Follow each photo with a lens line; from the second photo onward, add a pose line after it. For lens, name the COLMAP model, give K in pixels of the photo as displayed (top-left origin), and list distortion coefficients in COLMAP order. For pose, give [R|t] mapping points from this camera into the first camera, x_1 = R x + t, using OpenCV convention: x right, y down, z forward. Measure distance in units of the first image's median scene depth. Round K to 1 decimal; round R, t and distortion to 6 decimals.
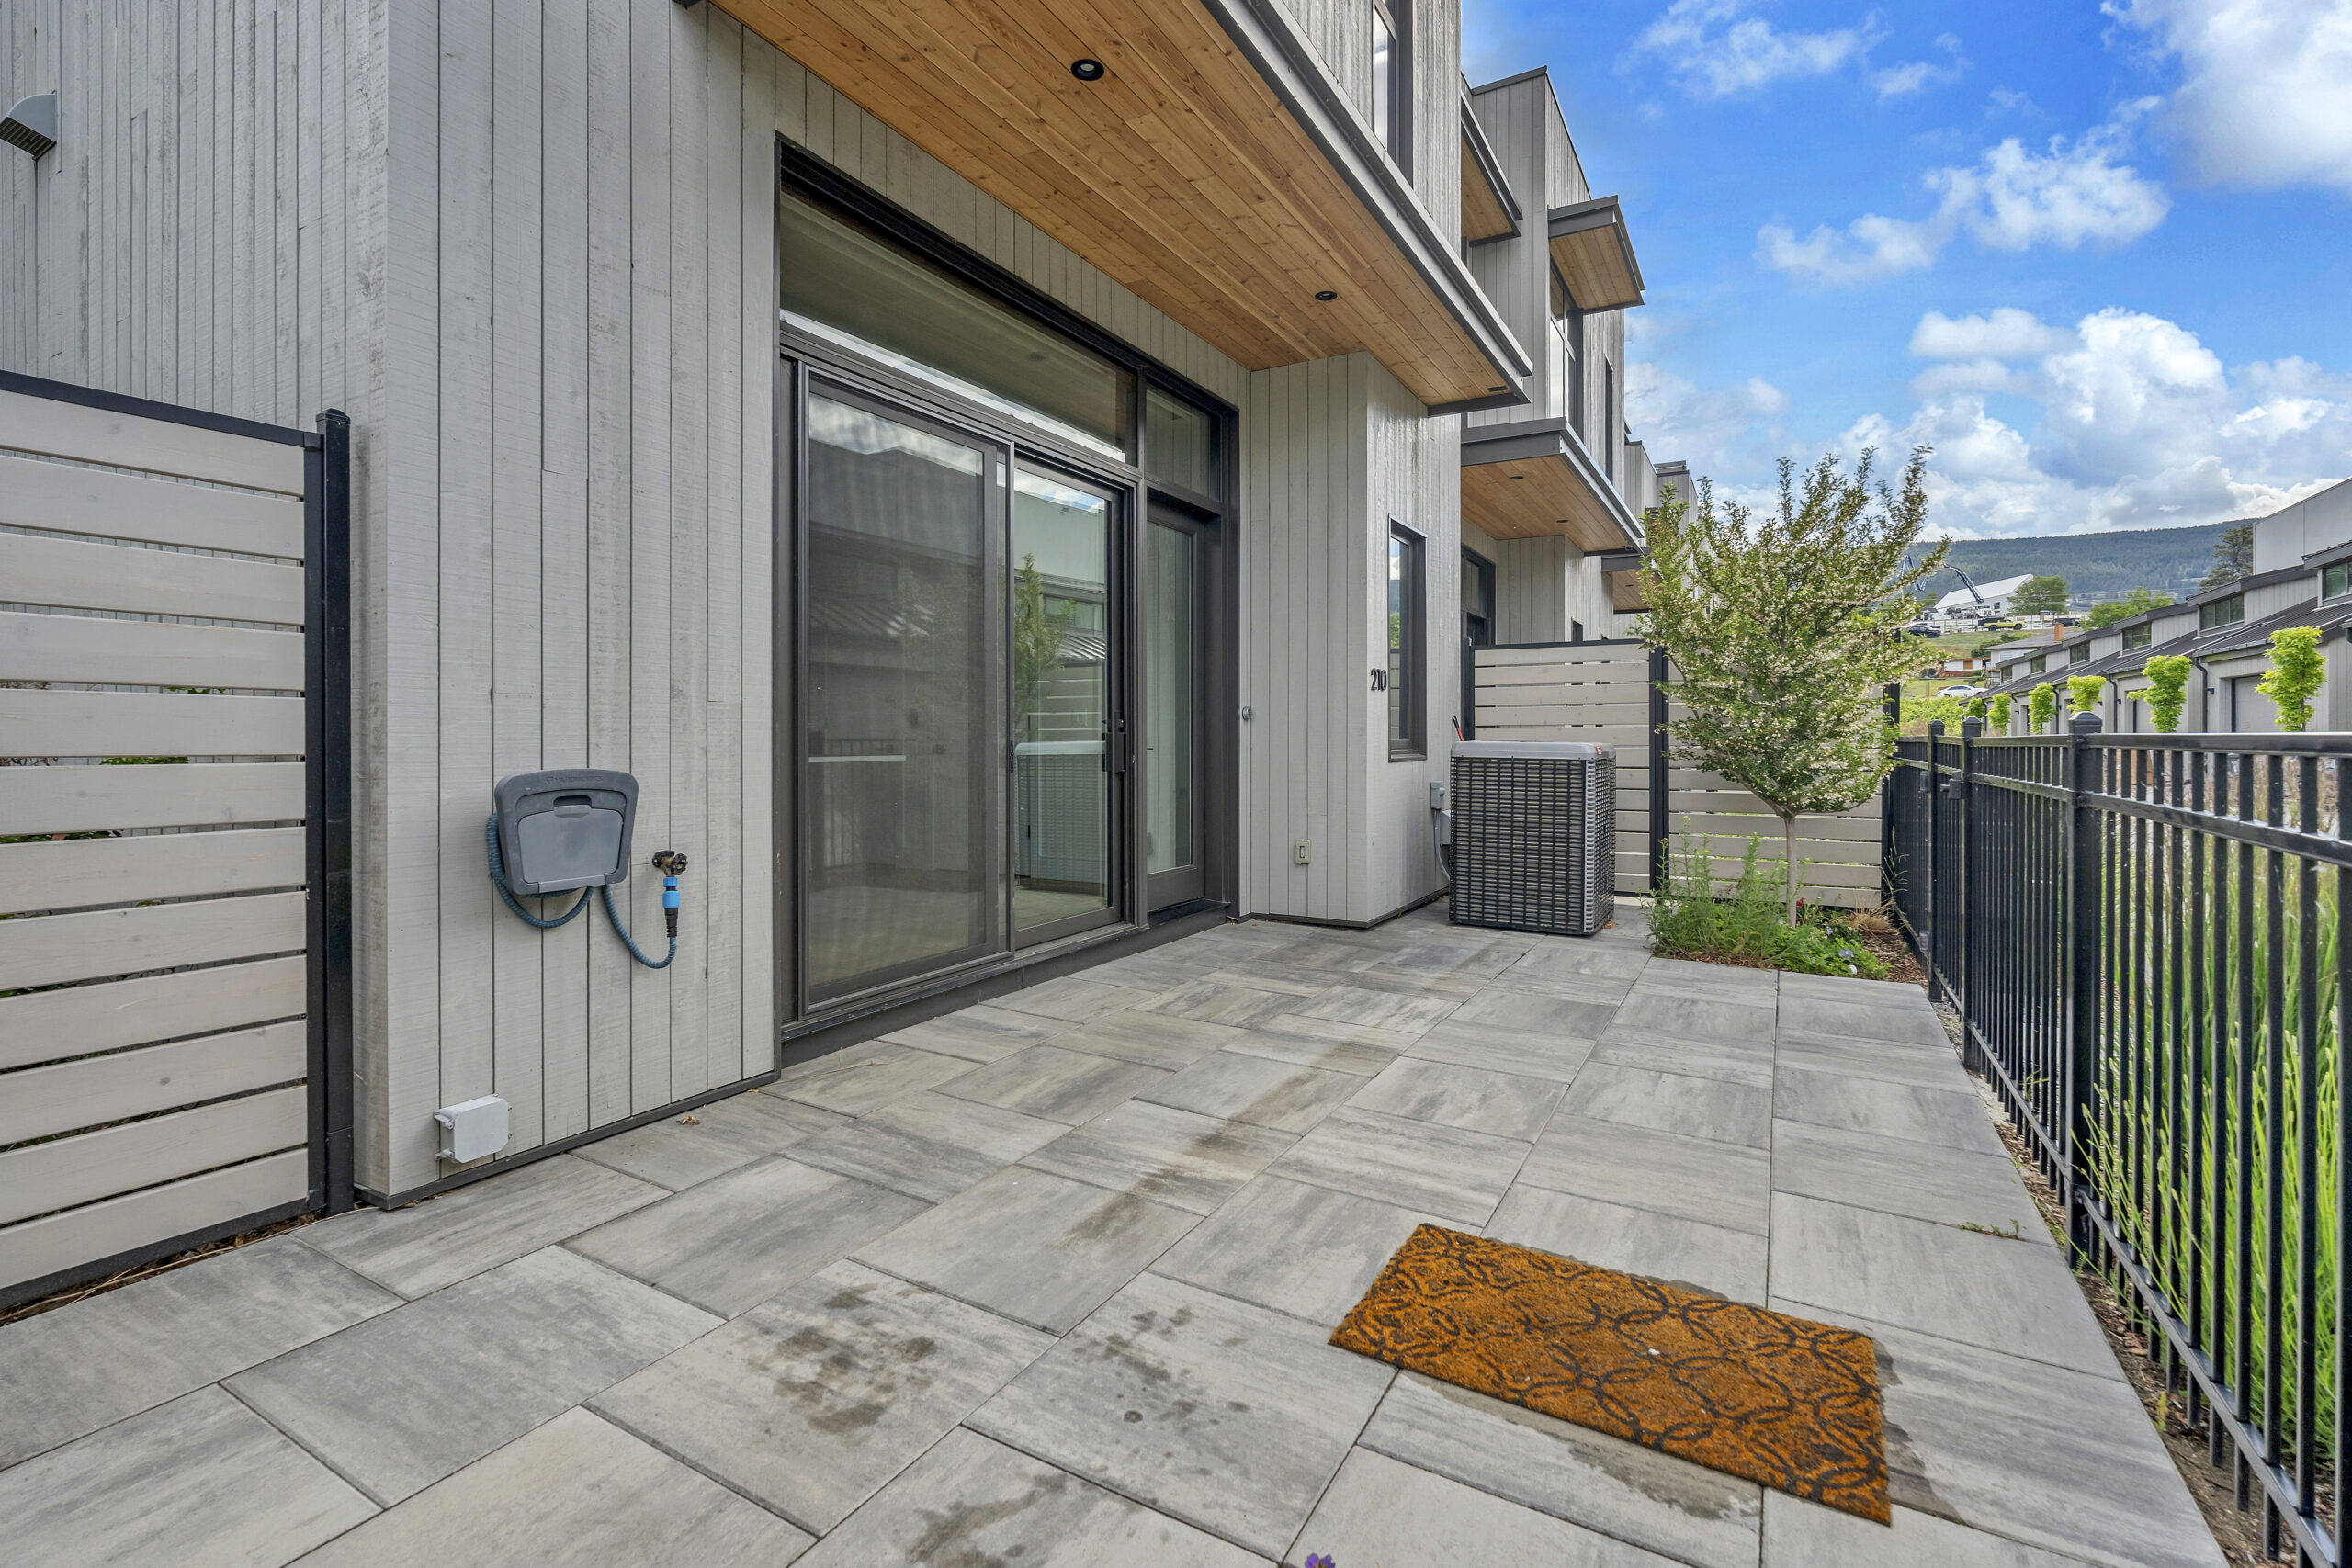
lens RADIAL K [[1056.2, 0, 1172.4], [0, 1056.2, 739.5], [0, 0, 1]] dist [0.000537, 0.000169]
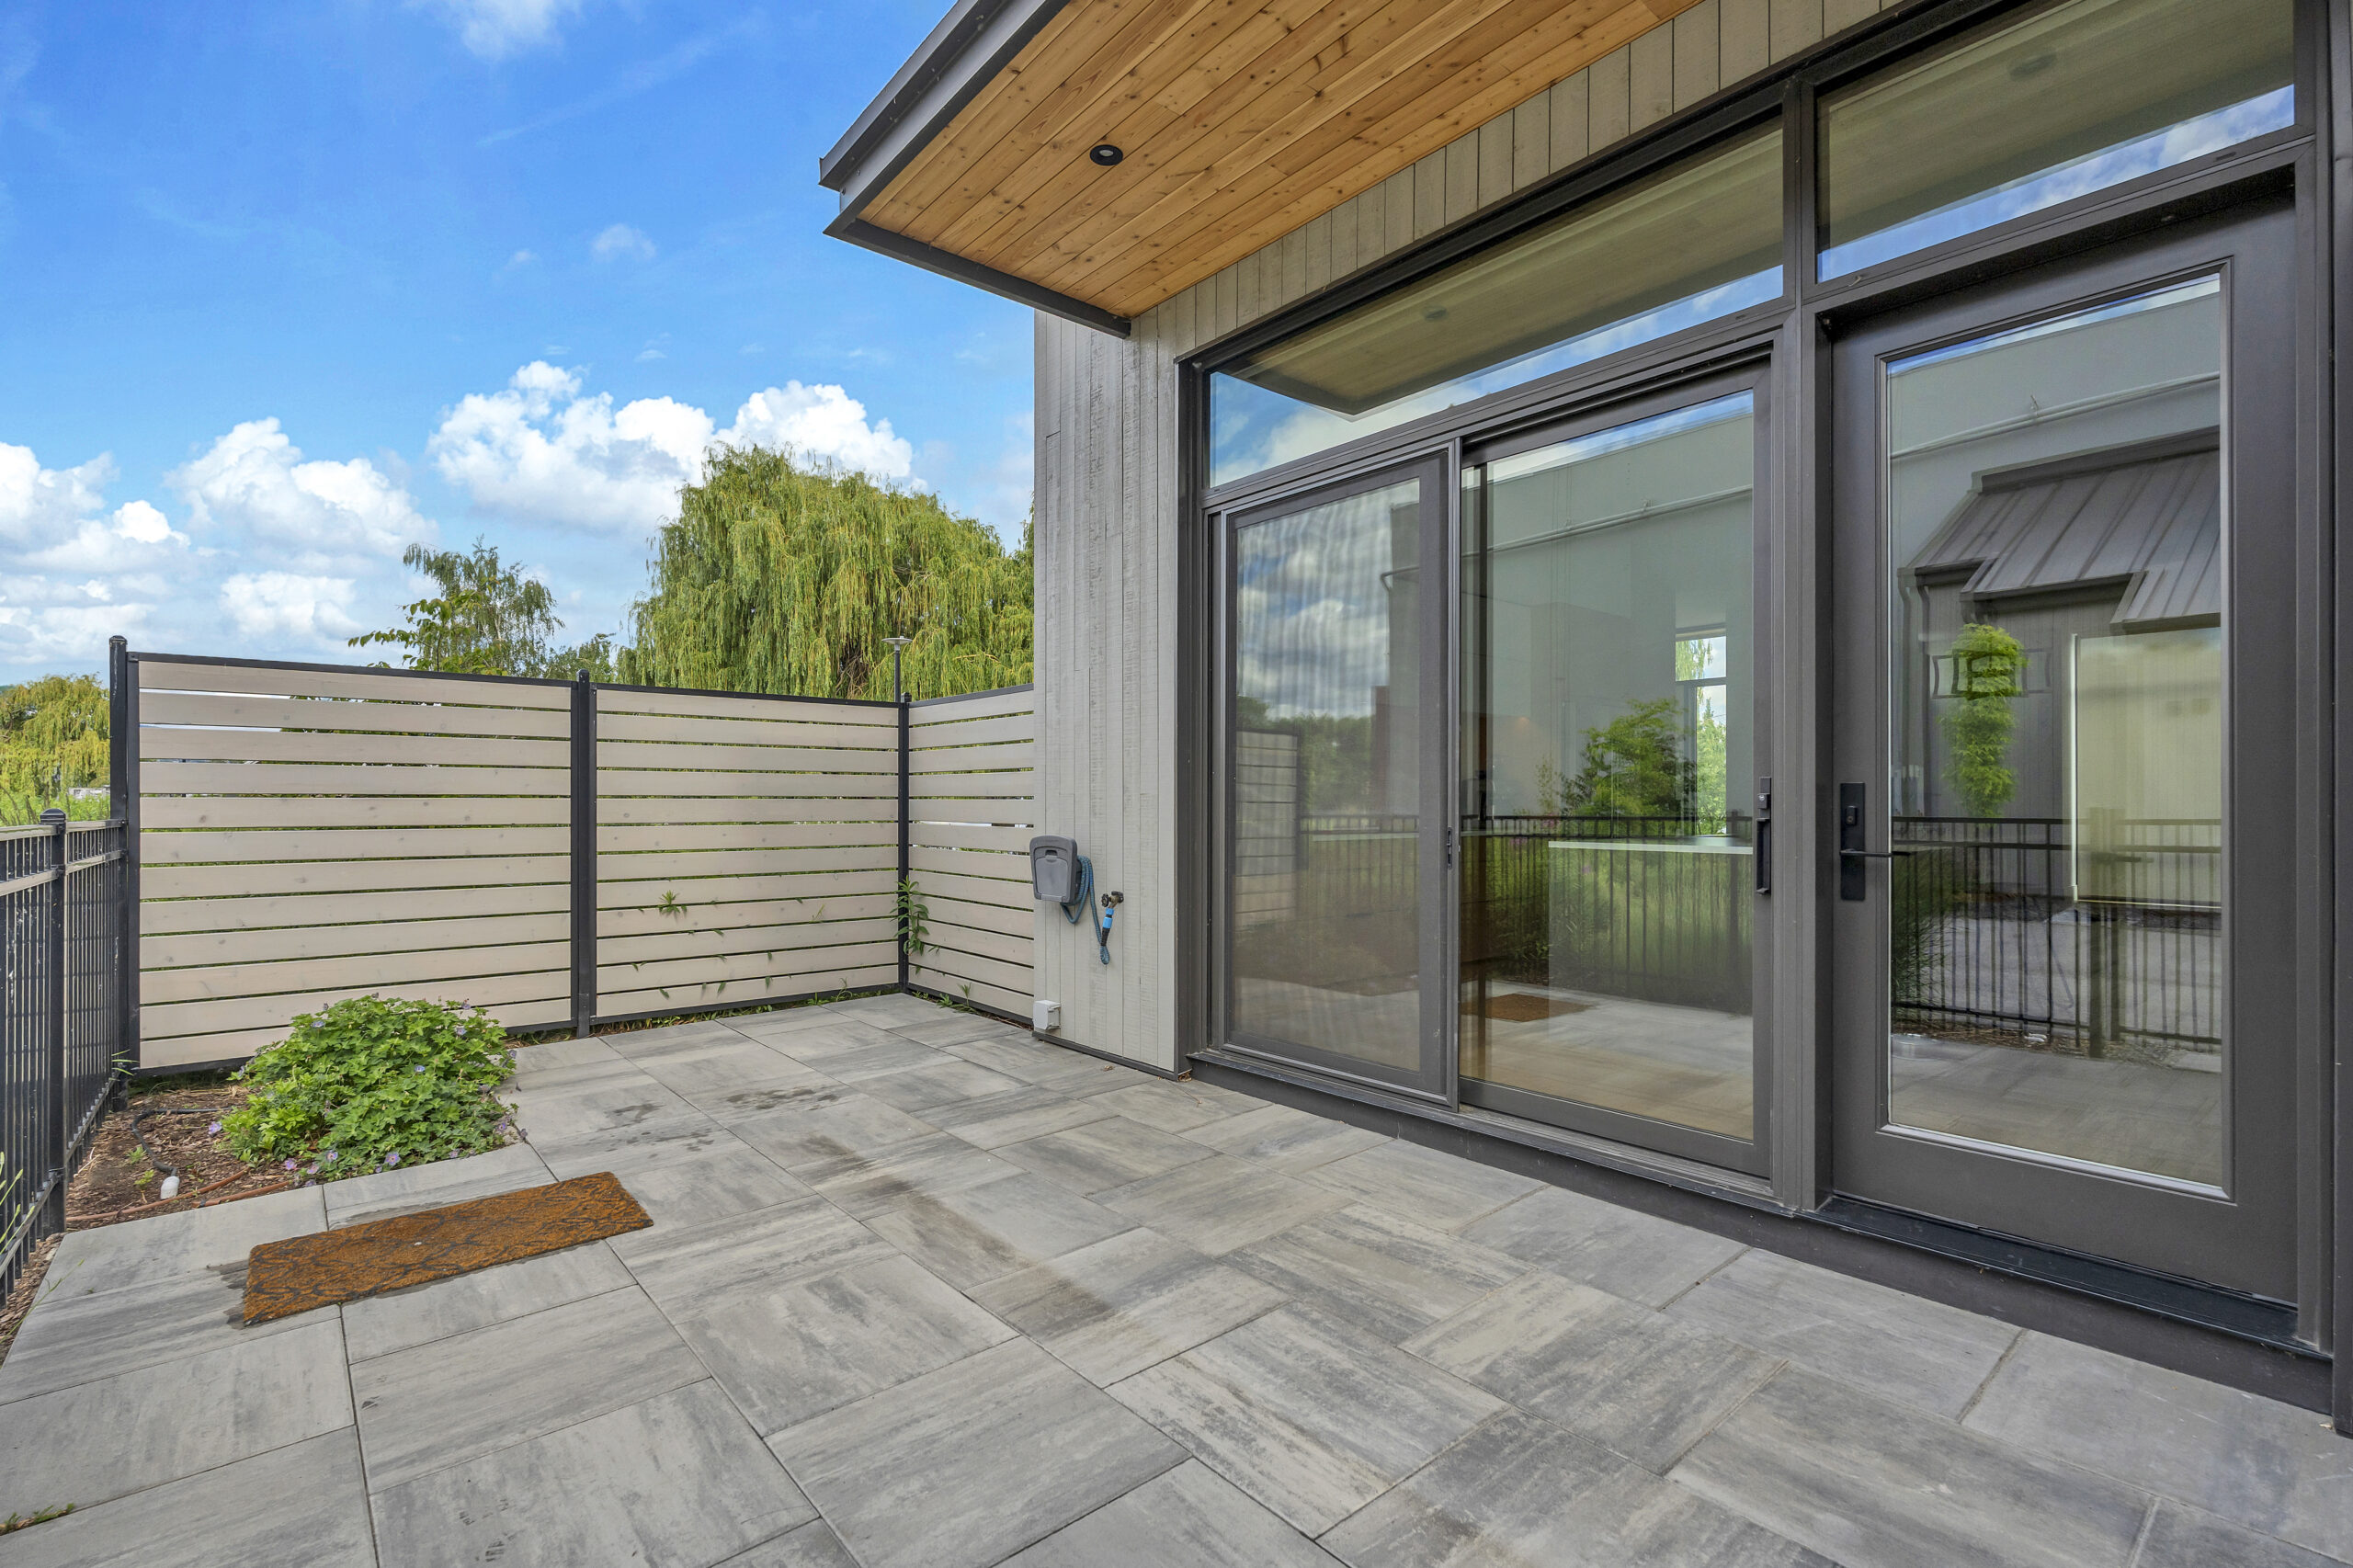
lens RADIAL K [[1048.8, 0, 1173.1], [0, 1048.8, 805.4], [0, 0, 1]] dist [-0.002813, -0.000506]
pose [[-0.327952, -0.002503, -0.944691, 1.025908], [-0.002960, 0.999994, -0.001622, -0.021160], [0.944690, 0.002264, -0.327958, 1.702114]]
